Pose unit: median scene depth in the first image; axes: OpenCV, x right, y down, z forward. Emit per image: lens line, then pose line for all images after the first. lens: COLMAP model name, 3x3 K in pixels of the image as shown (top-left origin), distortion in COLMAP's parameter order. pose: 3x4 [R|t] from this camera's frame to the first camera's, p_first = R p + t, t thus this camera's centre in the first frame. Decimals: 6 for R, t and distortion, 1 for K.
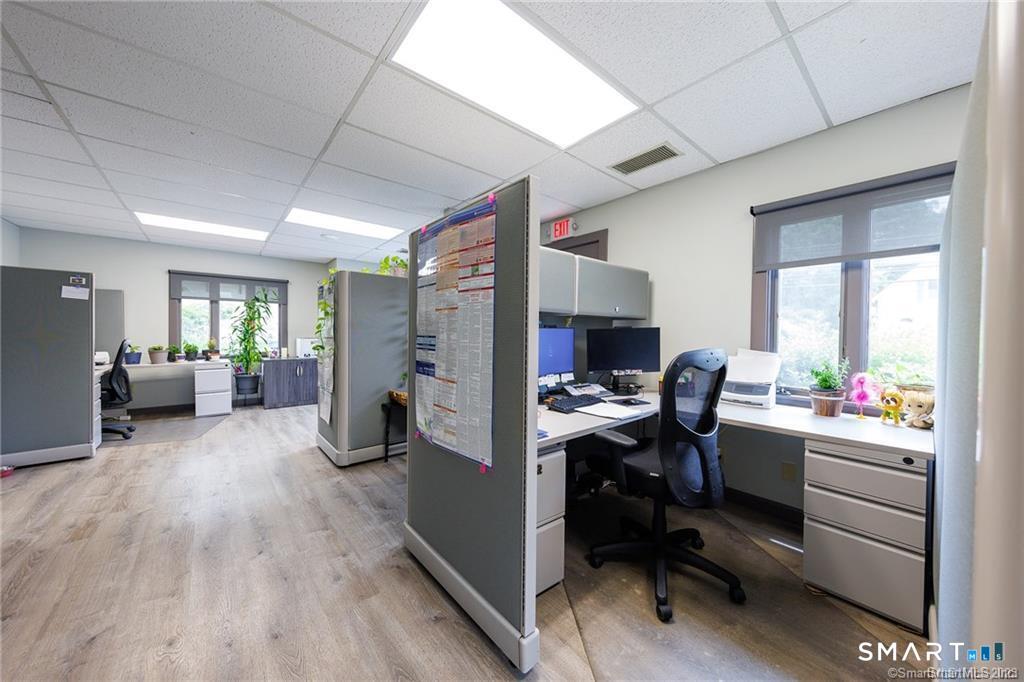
lens RADIAL K [[354.7, 0, 512.7], [0, 354.7, 338.1], [0, 0, 1]] dist [0.021663, 0.000081]
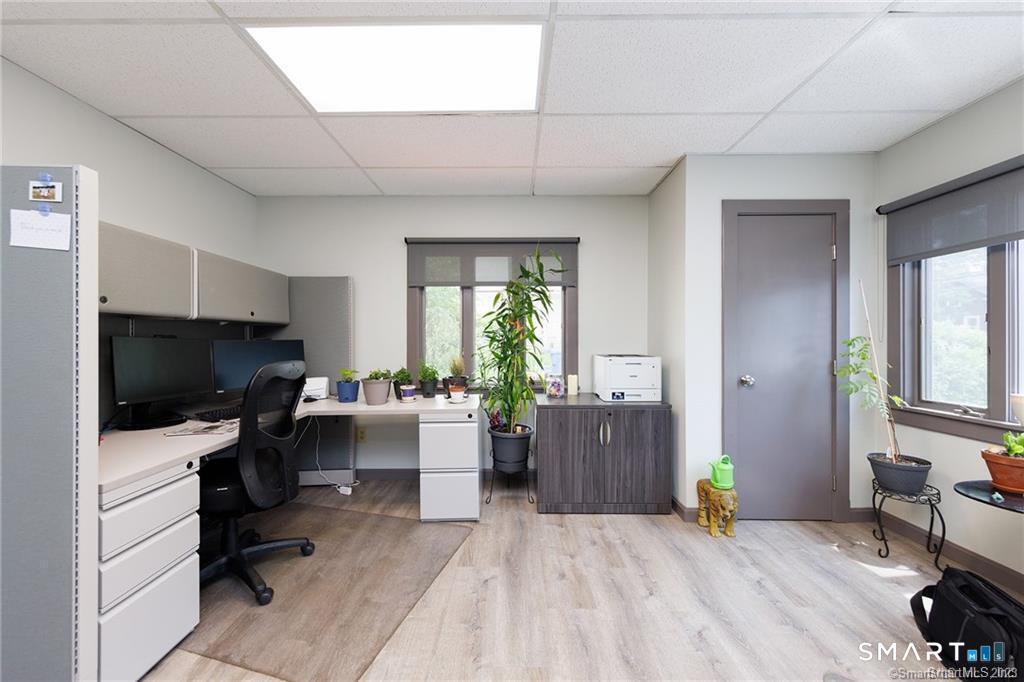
lens RADIAL K [[354.7, 0, 512.7], [0, 354.7, 338.1], [0, 0, 1]] dist [0.021663, 0.000081]
pose [[0.758513, -0.009305, -0.651591, -0.416930], [-0.000457, 0.999890, -0.014811, -0.015911], [0.651658, 0.011532, 0.758425, 0.629173]]
